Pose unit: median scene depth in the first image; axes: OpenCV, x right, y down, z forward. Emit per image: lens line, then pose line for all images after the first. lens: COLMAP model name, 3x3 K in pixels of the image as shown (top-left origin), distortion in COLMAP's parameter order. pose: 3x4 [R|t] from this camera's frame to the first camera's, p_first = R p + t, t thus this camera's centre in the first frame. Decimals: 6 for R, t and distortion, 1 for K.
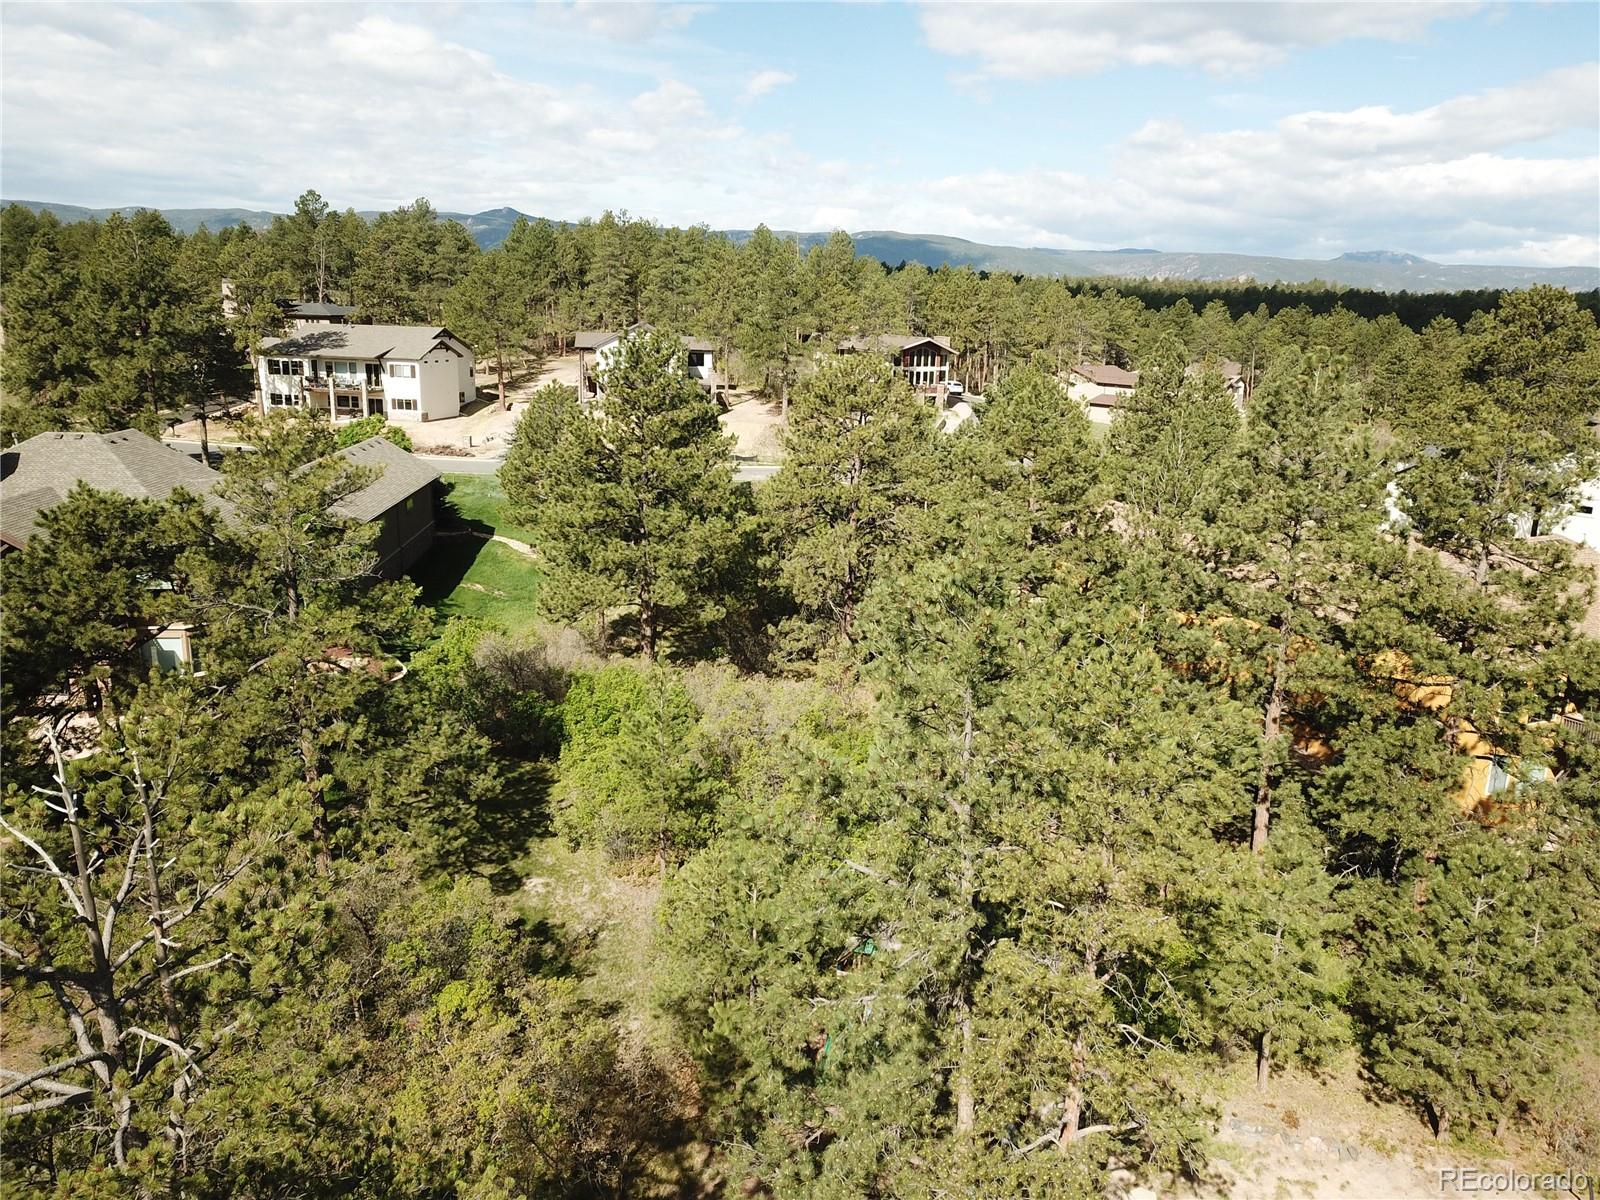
lens RADIAL K [[1223.7, 0, 796.7], [0, 1223.7, 604.3], [0, 0, 1]] dist [-0.002862, 0.002251]
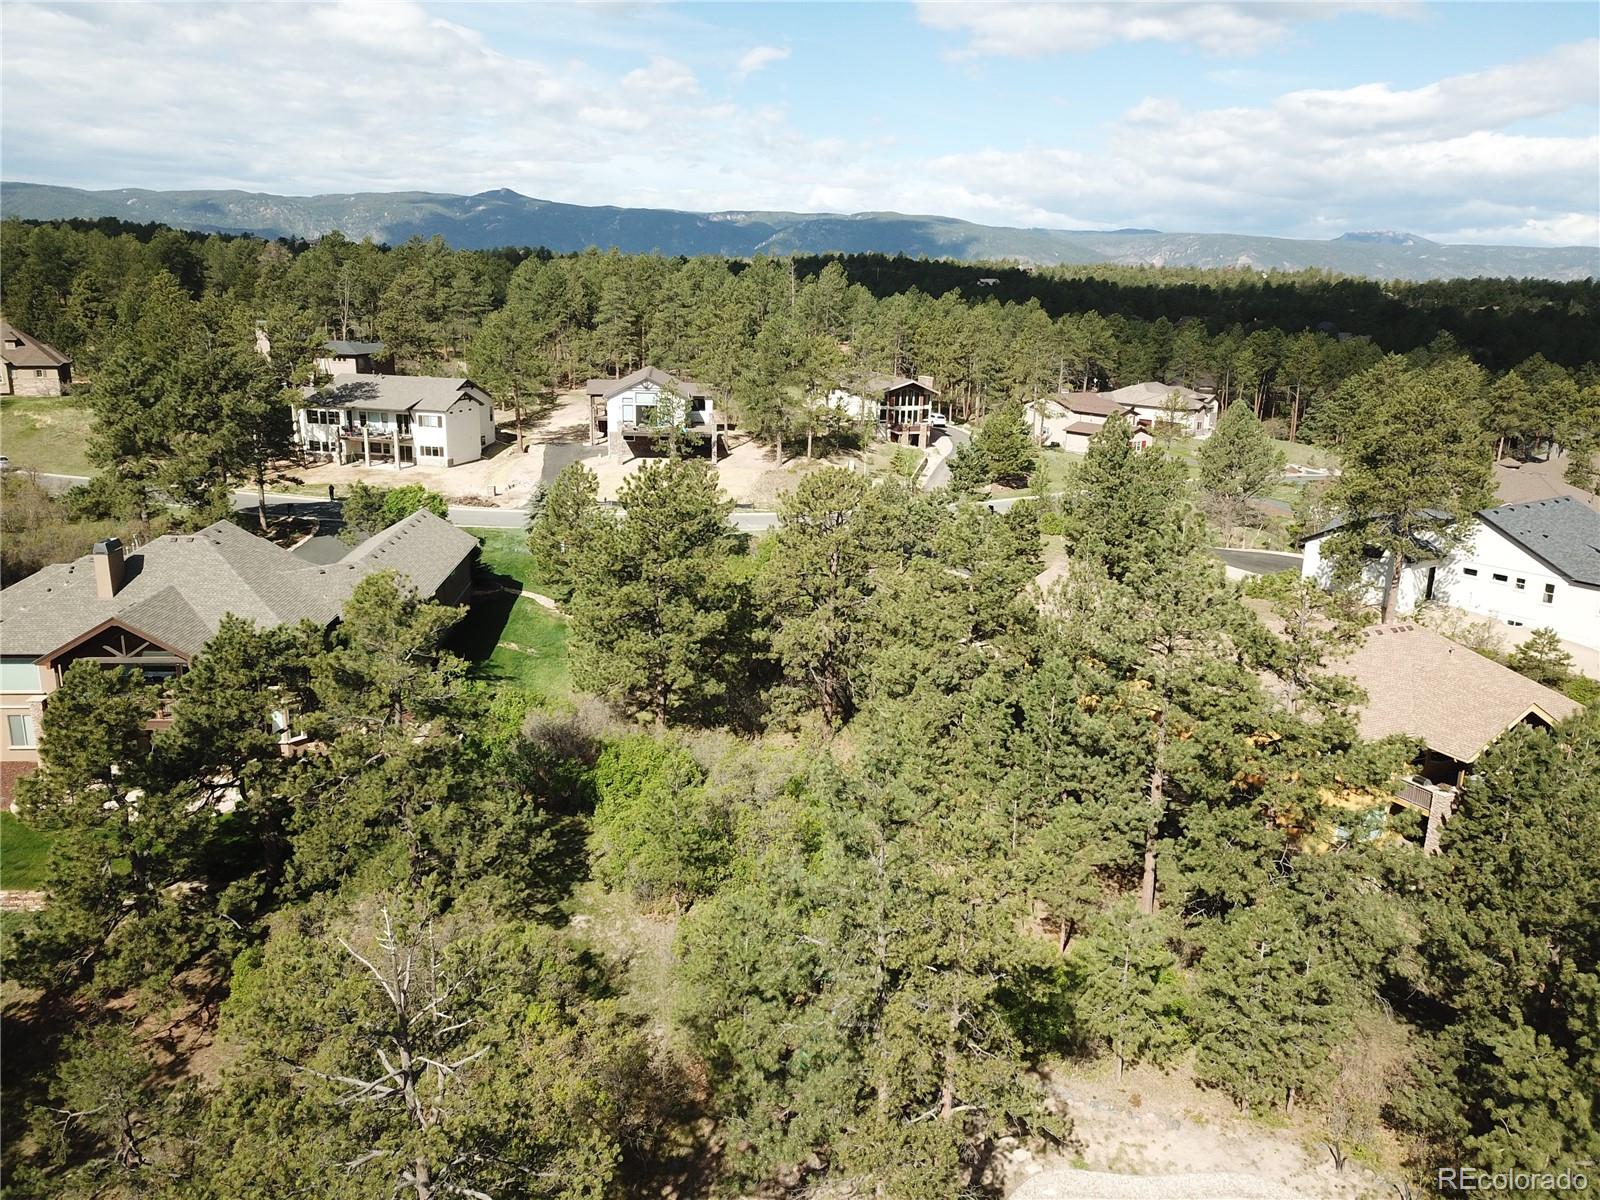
lens RADIAL K [[1223.7, 0, 798.1], [0, 1223.7, 596.6], [0, 0, 1]] dist [-0.002862, 0.002251]
pose [[0.999997, -0.001634, 0.001604, 0.015414], [0.001619, 0.999956, 0.009187, -0.116003], [-0.001618, -0.009185, 0.999957, -0.269975]]
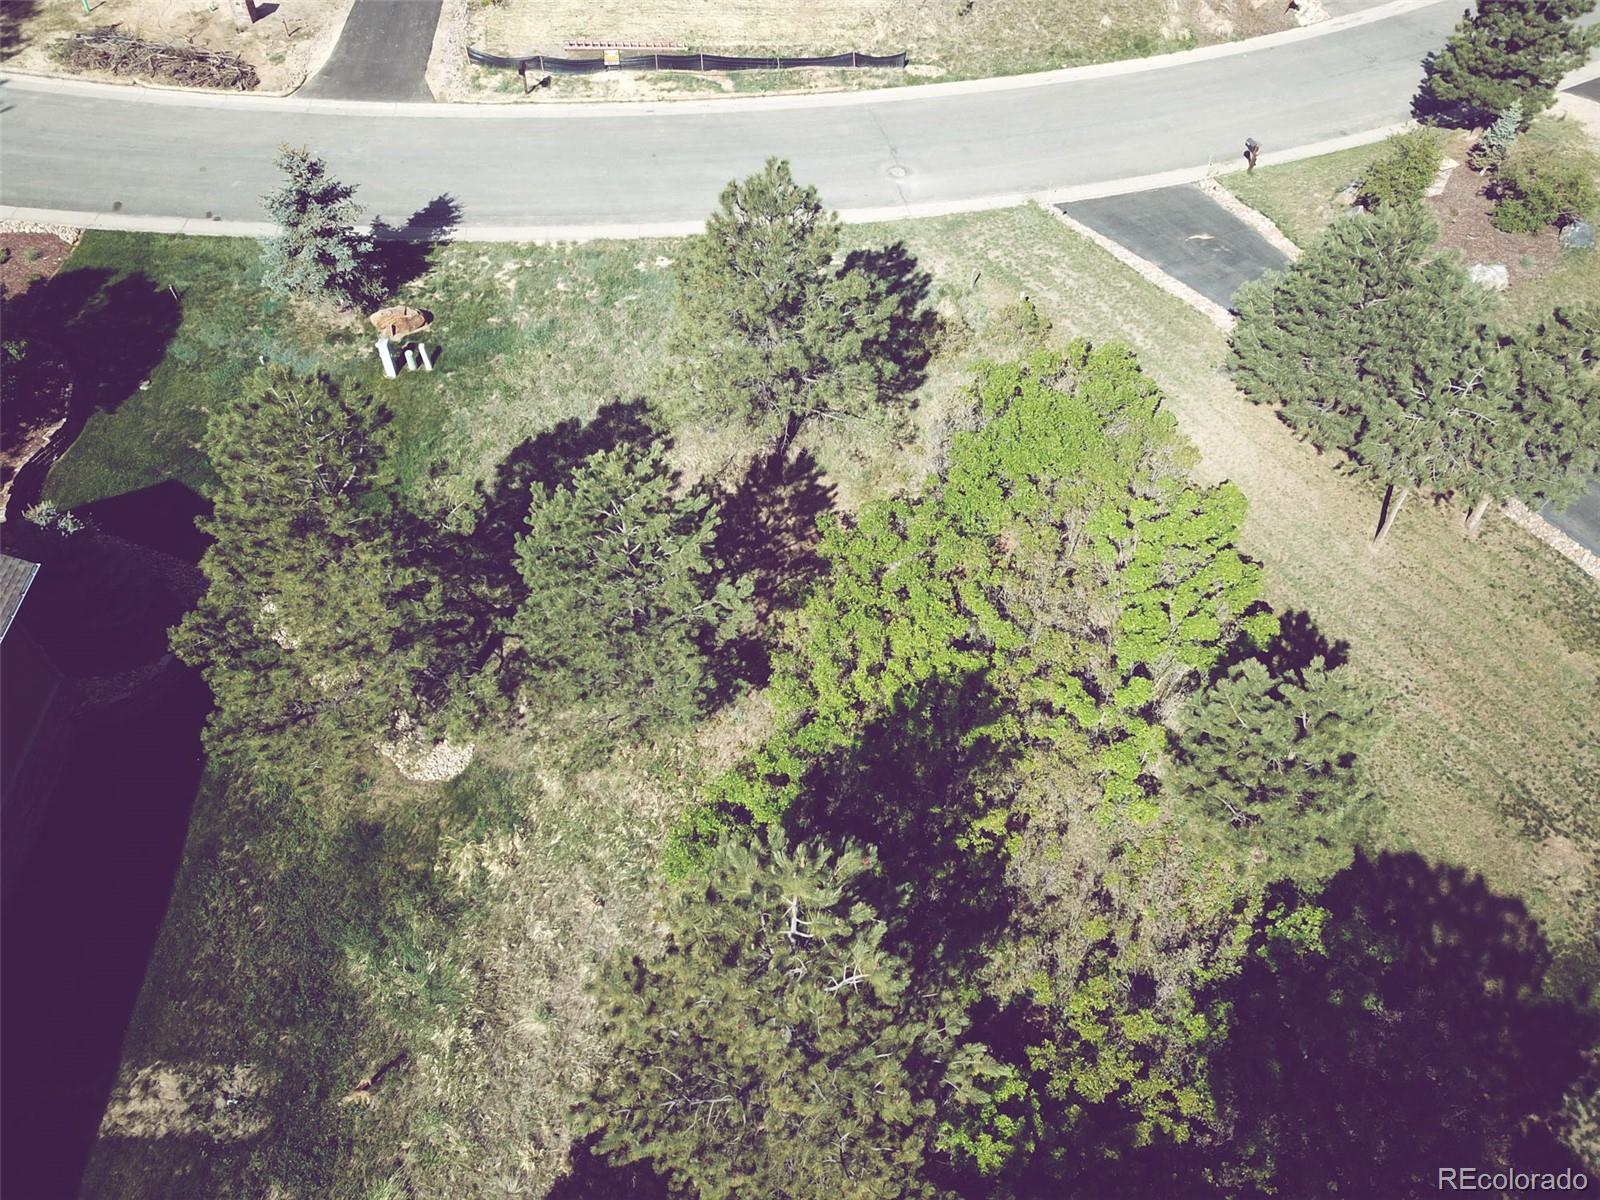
lens RADIAL K [[1221.5, 0, 799.5], [0, 1221.5, 599.8], [0, 0, 1]] dist [0.005990, -0.002785]
pose [[0.998741, 0.032665, -0.038064, -0.116289], [-0.004132, 0.809879, 0.586583, -0.540760], [0.049988, -0.585687, 0.808994, 1.311897]]
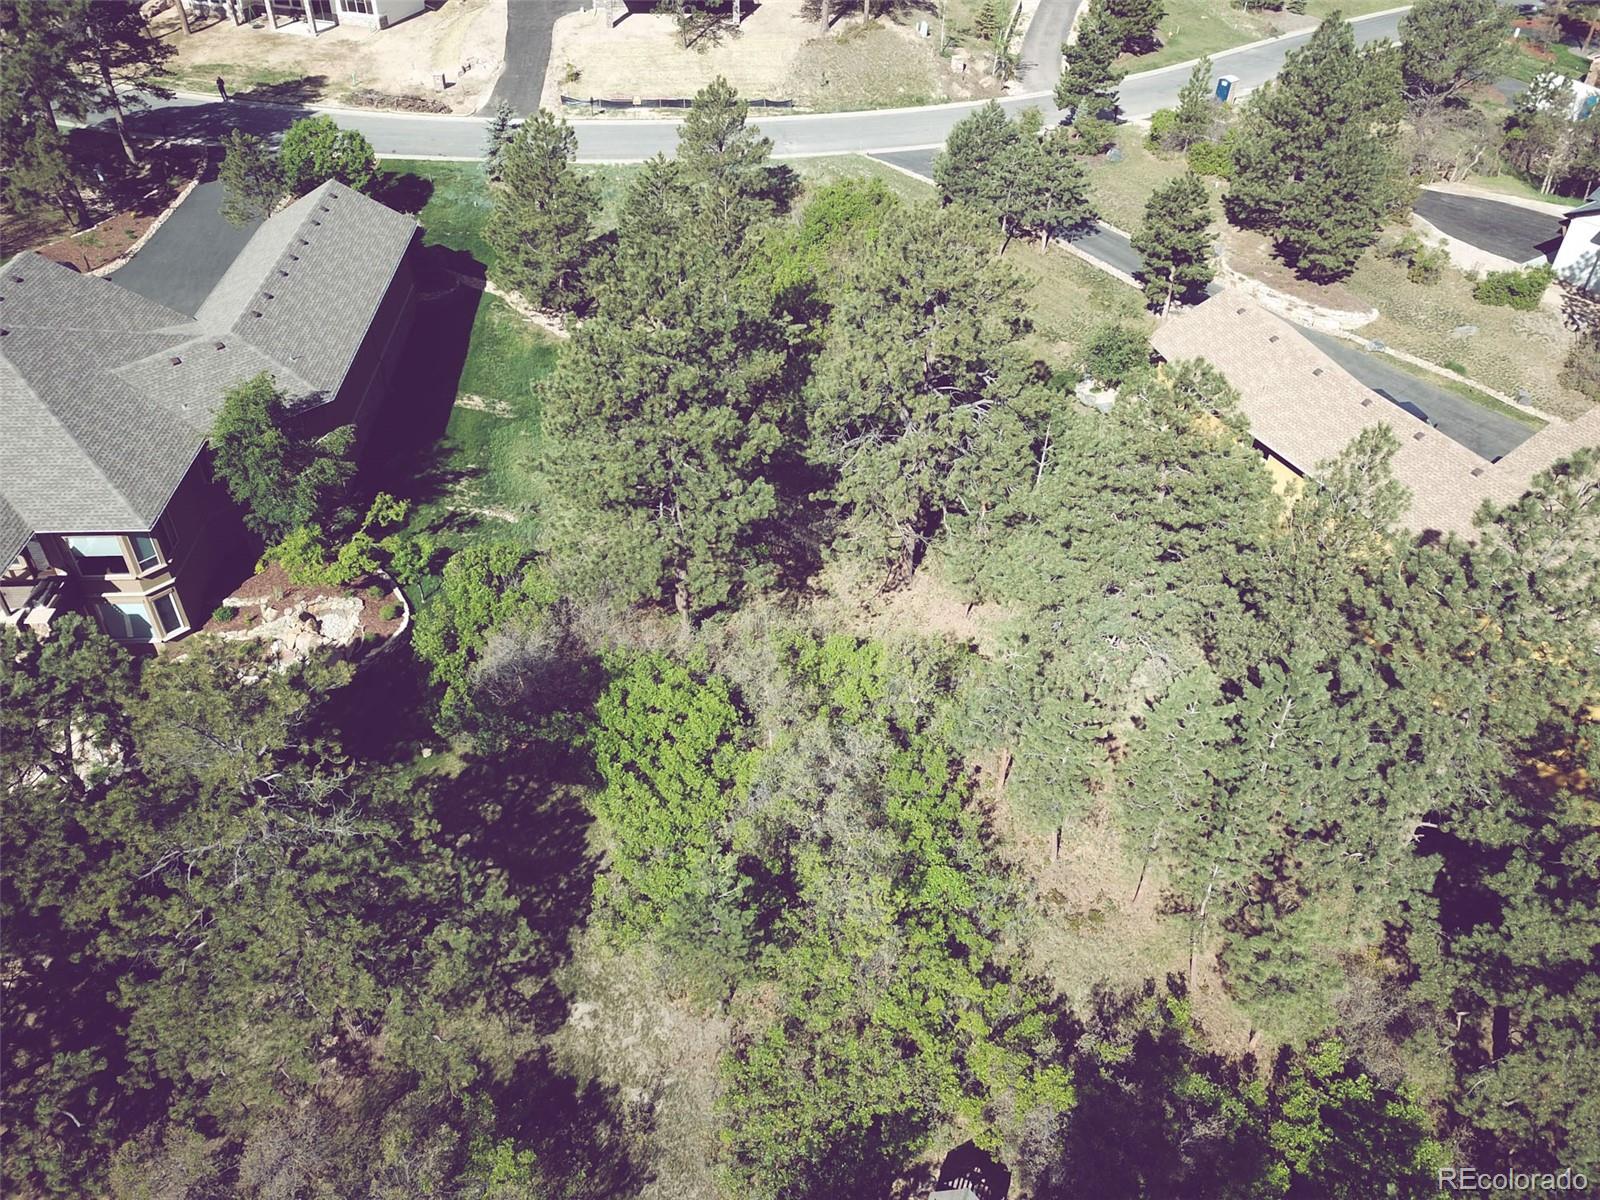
lens RADIAL K [[1221.5, 0, 803.4], [0, 1221.5, 599.7], [0, 0, 1]] dist [0.005990, -0.002785]
pose [[0.999926, 0.004652, -0.011210, -0.034186], [0.000535, 0.905852, 0.423594, -0.408407], [0.012125, -0.423568, 0.905783, 0.272728]]
